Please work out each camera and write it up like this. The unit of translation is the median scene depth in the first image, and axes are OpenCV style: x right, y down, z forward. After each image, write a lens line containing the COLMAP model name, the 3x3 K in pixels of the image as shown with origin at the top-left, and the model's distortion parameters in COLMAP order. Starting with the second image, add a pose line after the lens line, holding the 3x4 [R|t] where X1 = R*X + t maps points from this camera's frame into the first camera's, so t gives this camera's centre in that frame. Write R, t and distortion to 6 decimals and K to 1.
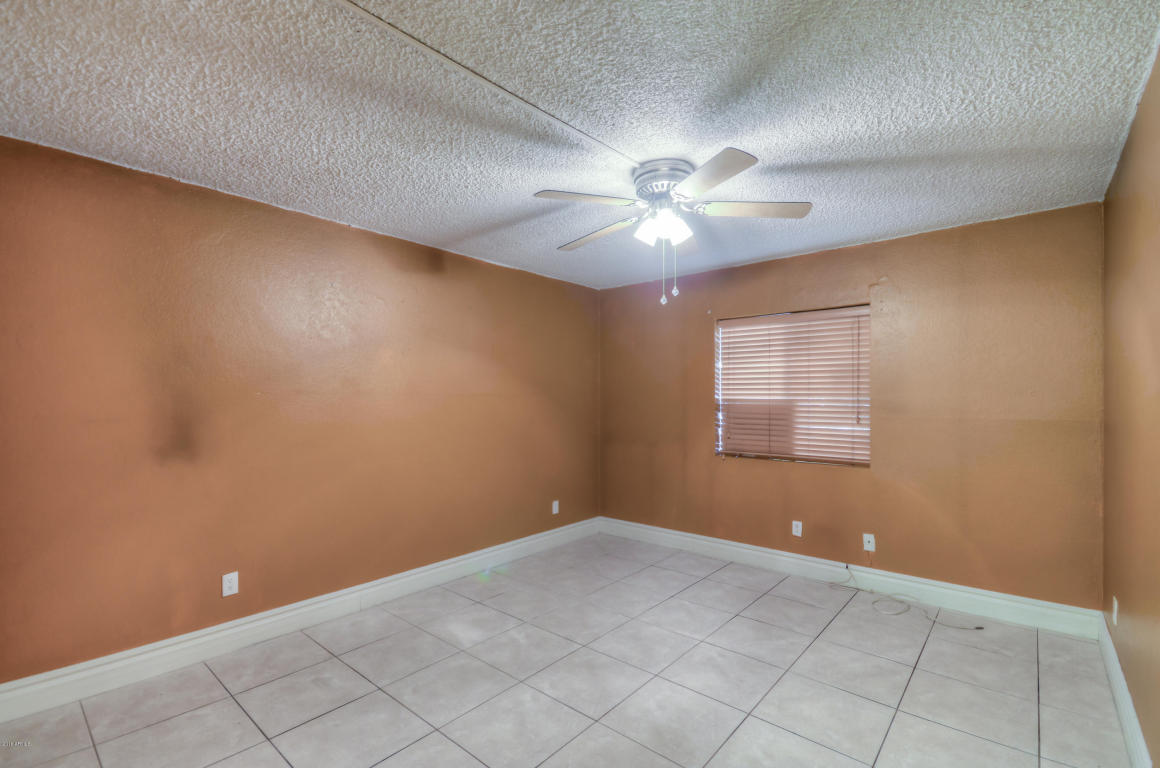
lens RADIAL K [[507.6, 0, 589.2], [0, 507.6, 388.9], [0, 0, 1]] dist [0.014633, 0.000078]
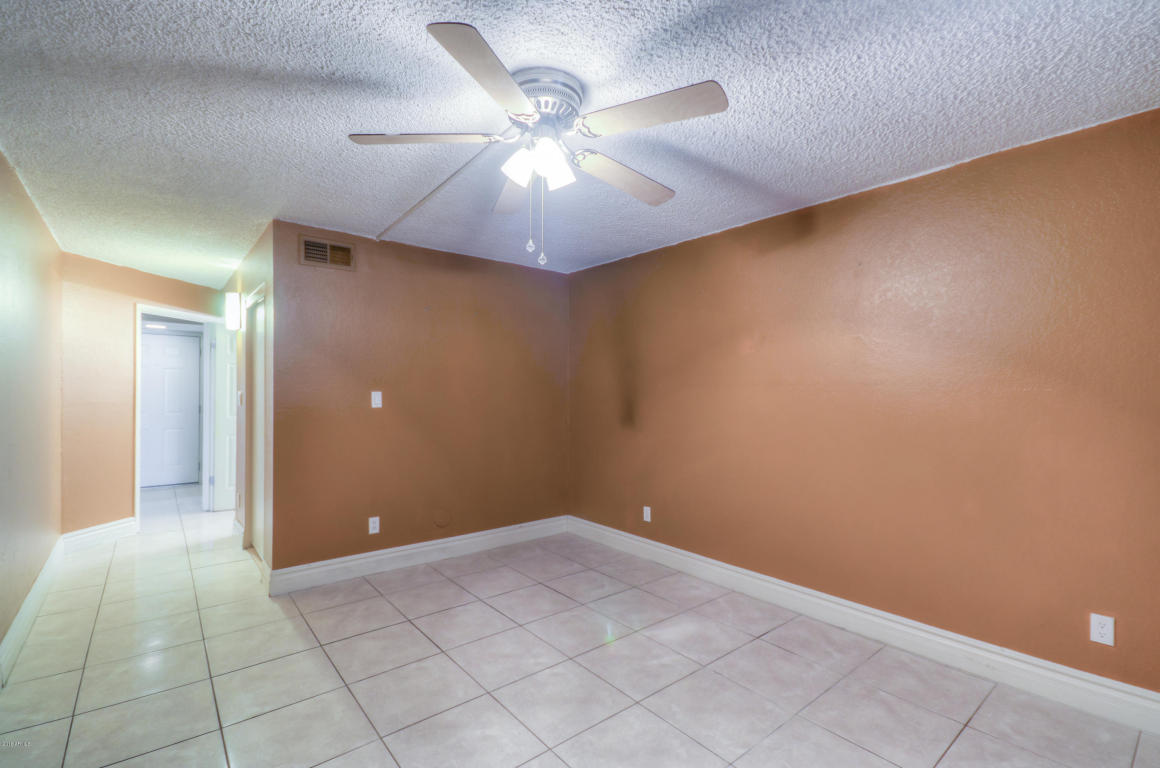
lens RADIAL K [[512.6, 0, 581.7], [0, 512.6, 395.0], [0, 0, 1]] dist [0.002673, -0.000374]
pose [[-0.175337, 0.008352, -0.984473, 0.853475], [0.015762, 0.999860, 0.005676, 0.023089], [0.984382, -0.014522, -0.175444, 1.152947]]
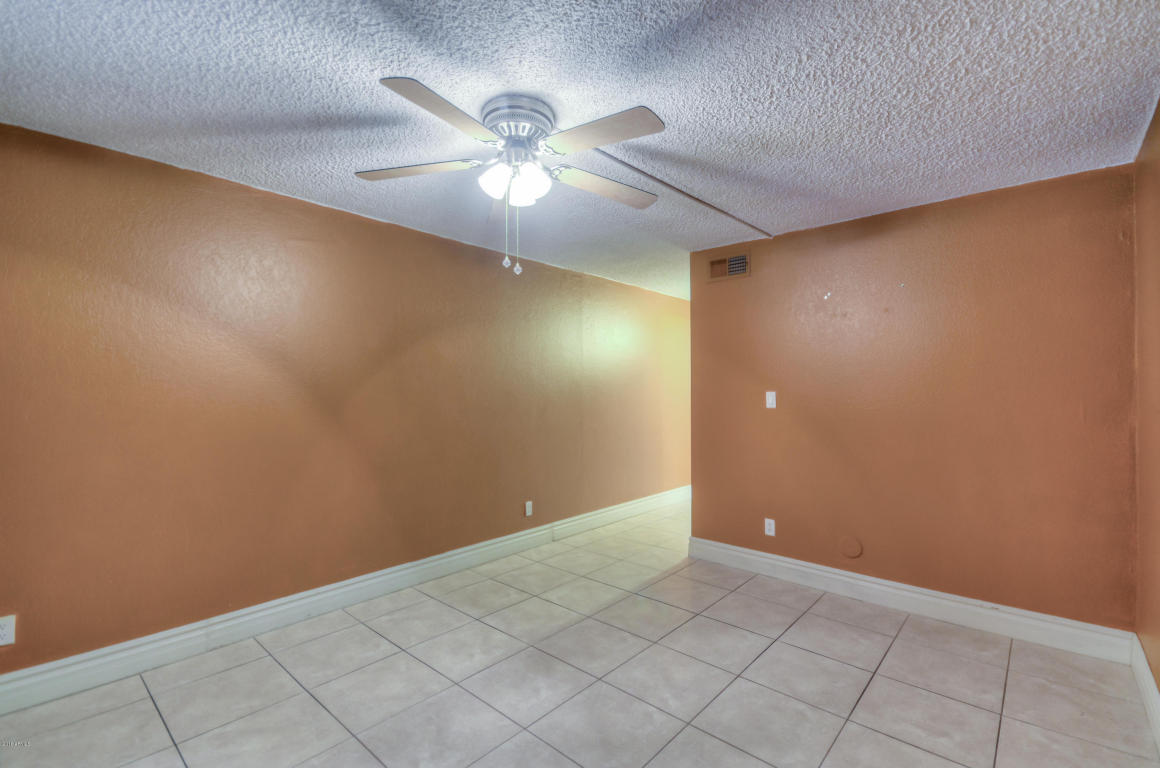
lens RADIAL K [[512.6, 0, 581.7], [0, 512.6, 395.0], [0, 0, 1]] dist [0.002673, -0.000374]
pose [[-0.999595, -0.000094, 0.028454, 0.018145], [-0.000439, 0.999927, -0.012113, 0.039058], [-0.028450, -0.012121, -0.999522, 1.762705]]
